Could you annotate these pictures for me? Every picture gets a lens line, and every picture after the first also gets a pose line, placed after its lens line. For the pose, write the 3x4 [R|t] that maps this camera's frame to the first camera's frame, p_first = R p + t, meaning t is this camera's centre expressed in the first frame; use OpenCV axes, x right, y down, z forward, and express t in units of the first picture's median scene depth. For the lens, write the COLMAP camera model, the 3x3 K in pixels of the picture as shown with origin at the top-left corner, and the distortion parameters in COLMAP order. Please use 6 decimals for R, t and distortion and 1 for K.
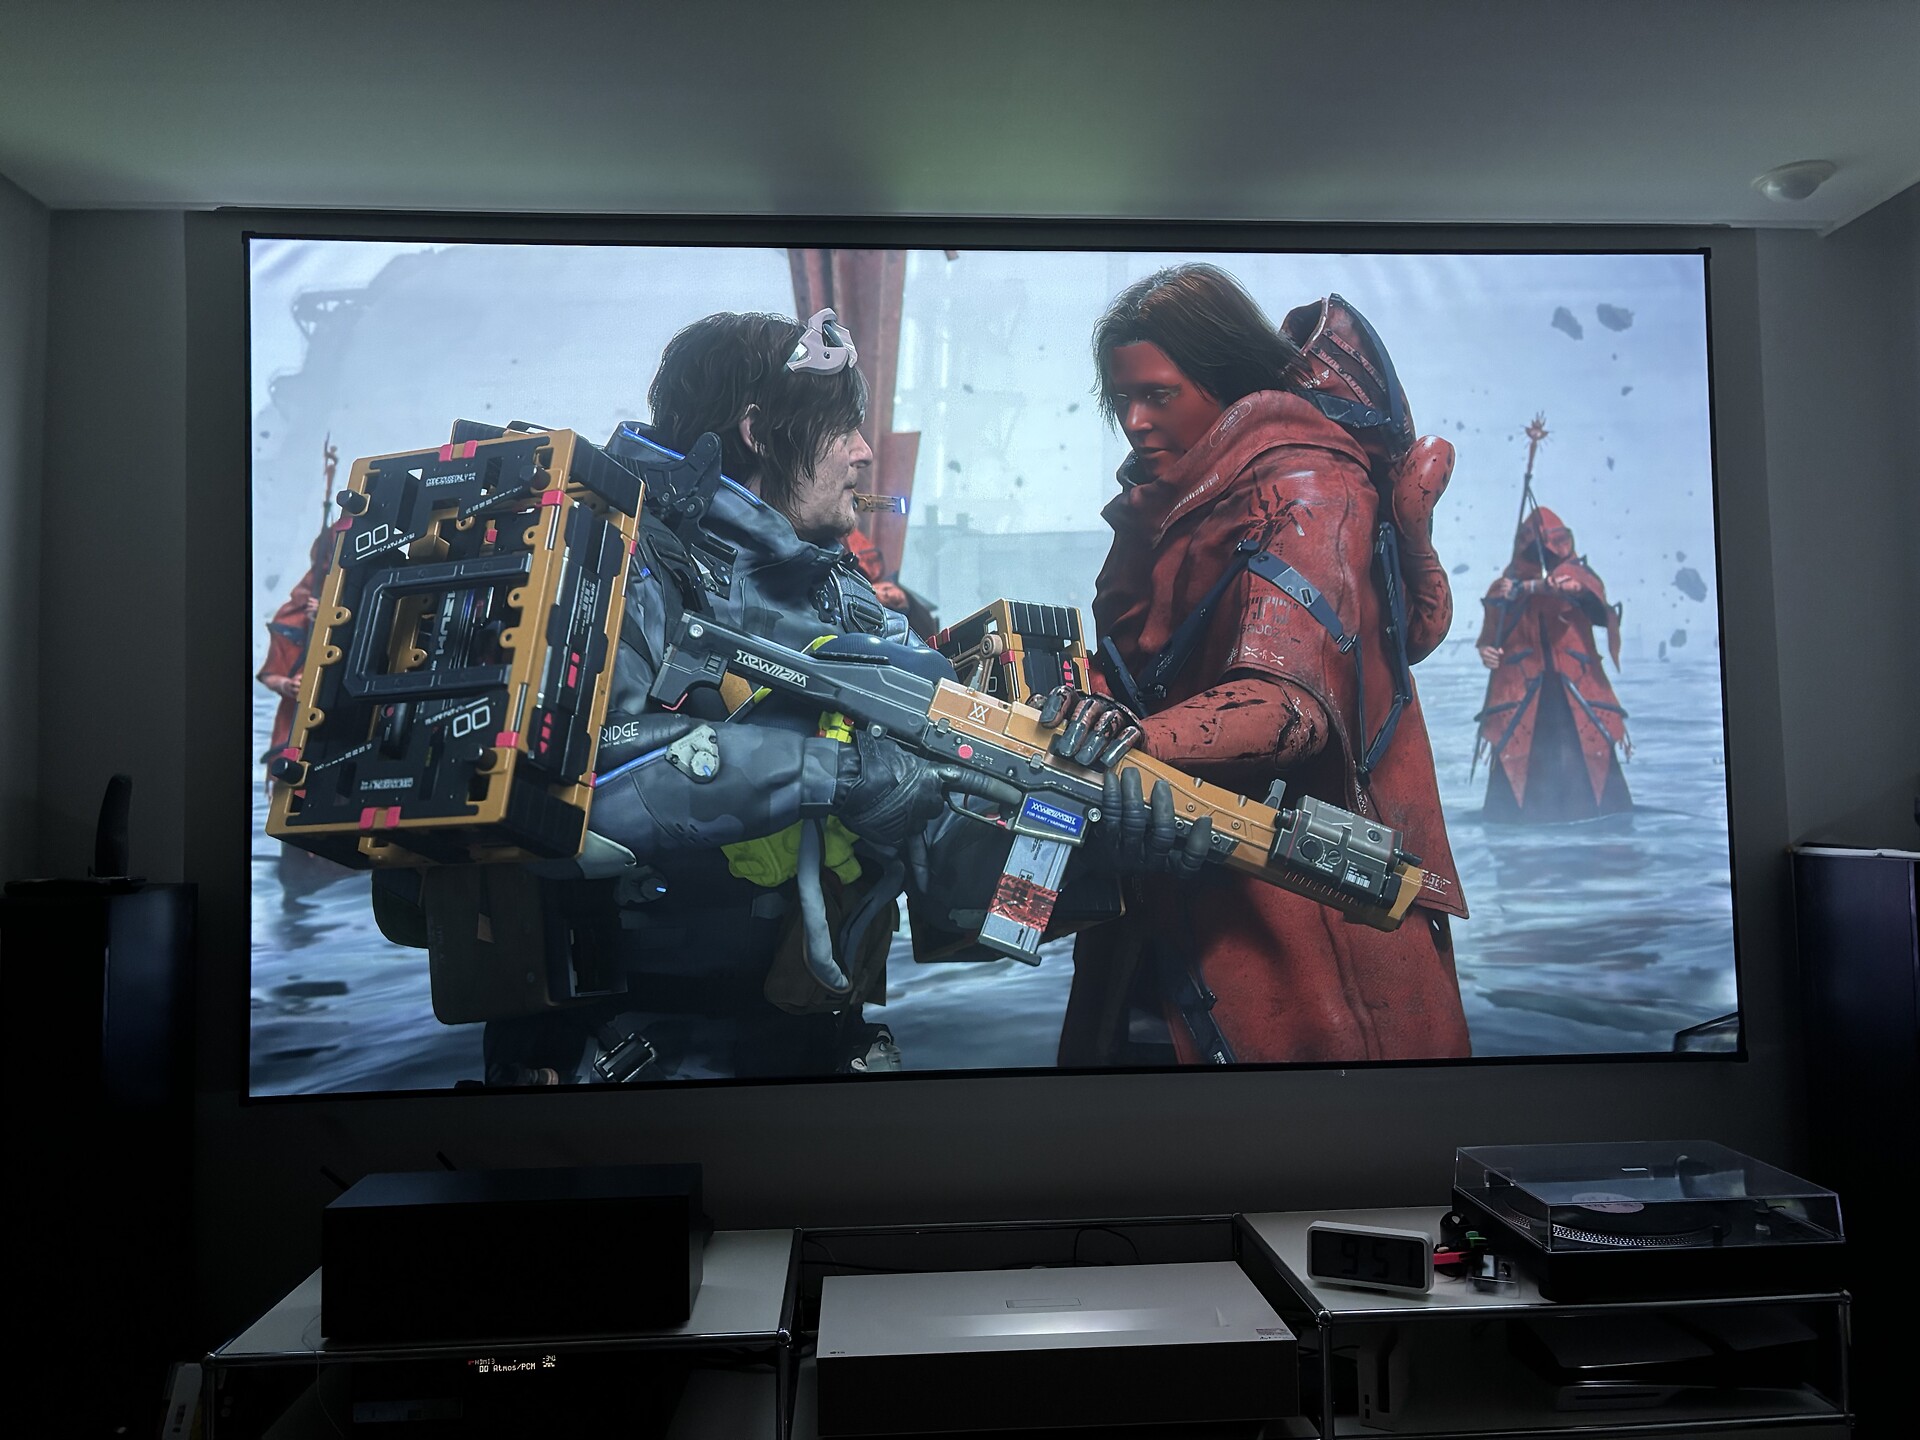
lens RADIAL K [[1447.2, 0, 963.5], [0, 1447.2, 724.3], [0, 0, 1]] dist [0.058503, -0.059996]
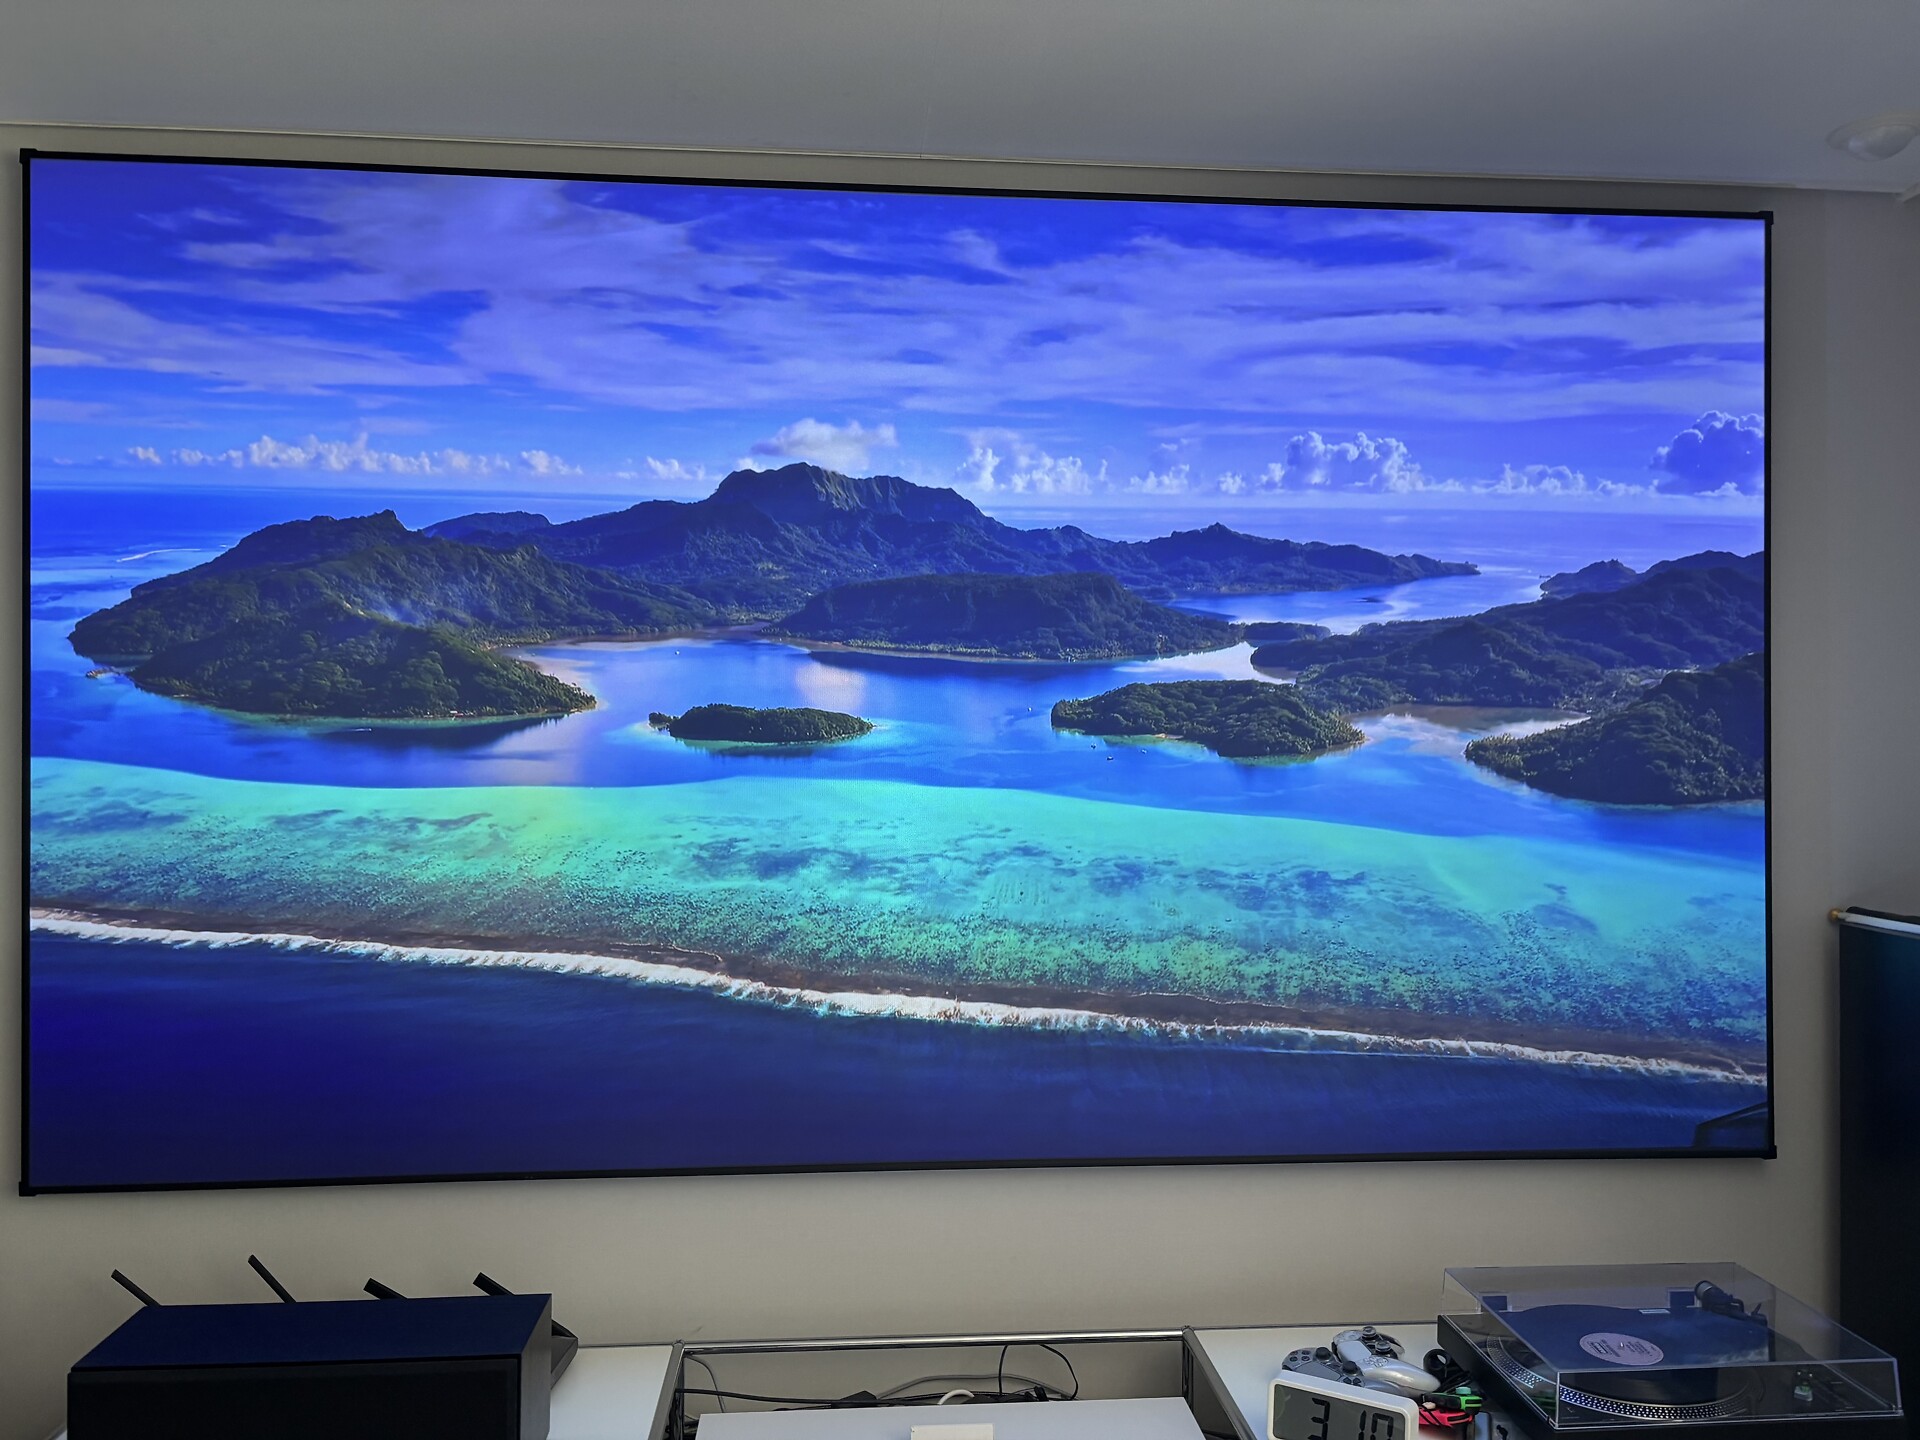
lens RADIAL K [[1447.2, 0, 957.4], [0, 1447.2, 719.5], [0, 0, 1]] dist [0.058503, -0.059996]
pose [[0.999660, 0.019825, 0.016936, 0.032451], [-0.020576, 0.998757, 0.045393, -0.072233], [-0.016015, -0.045726, 0.998826, 0.173524]]
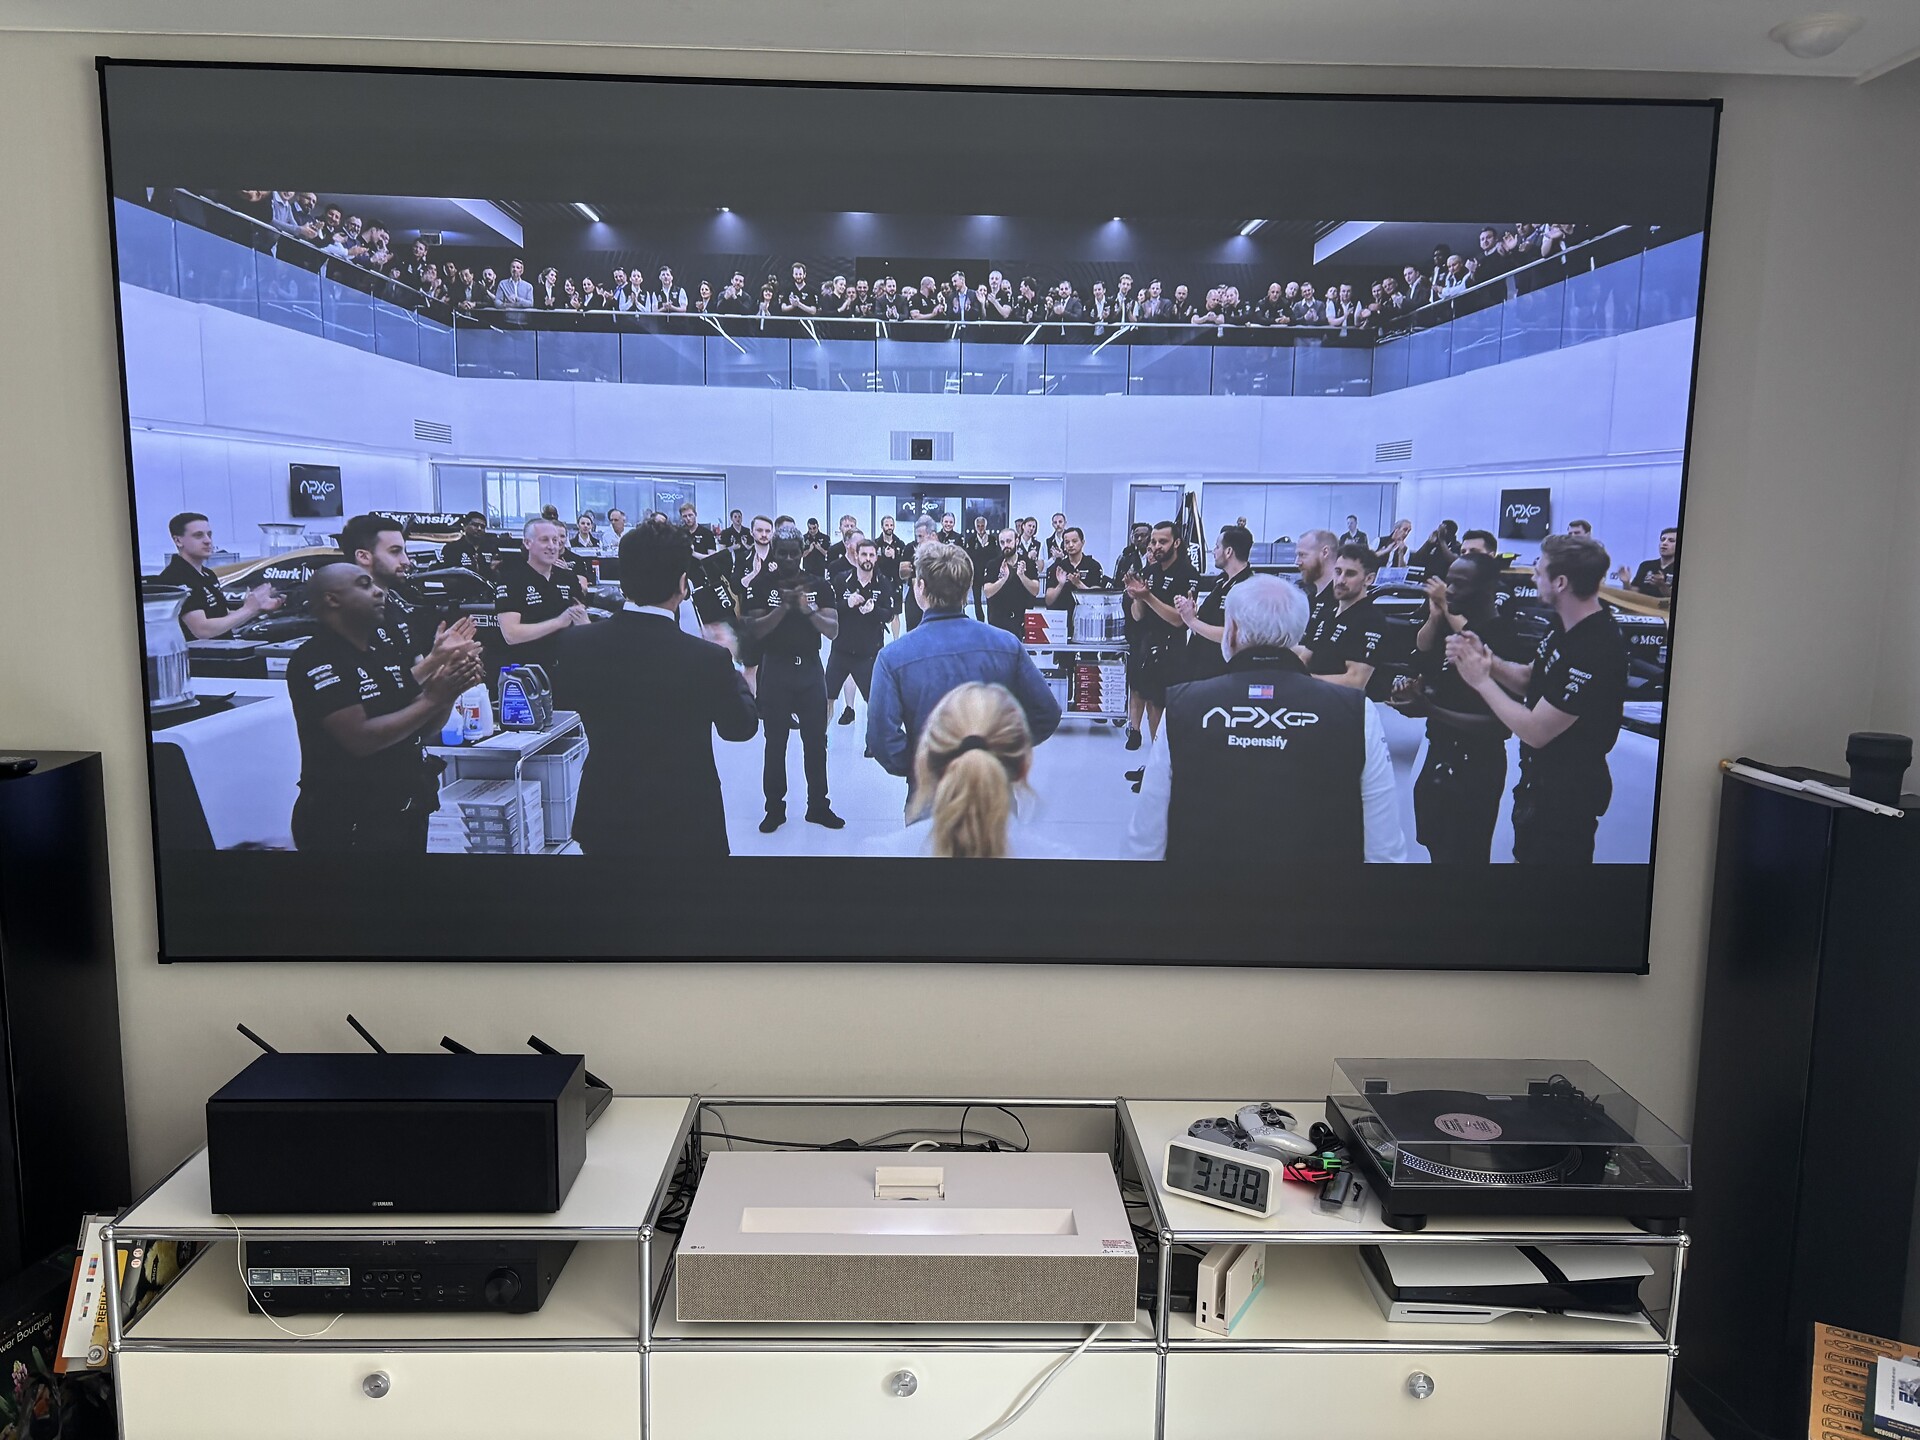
lens RADIAL K [[1447.2, 0, 959.5], [0, 1447.2, 729.6], [0, 0, 1]] dist [0.058503, -0.059996]
pose [[0.998626, 0.038173, -0.035907, 0.114907], [-0.030668, 0.981252, 0.190272, -0.129610], [0.042498, -0.188909, 0.981075, 0.042771]]
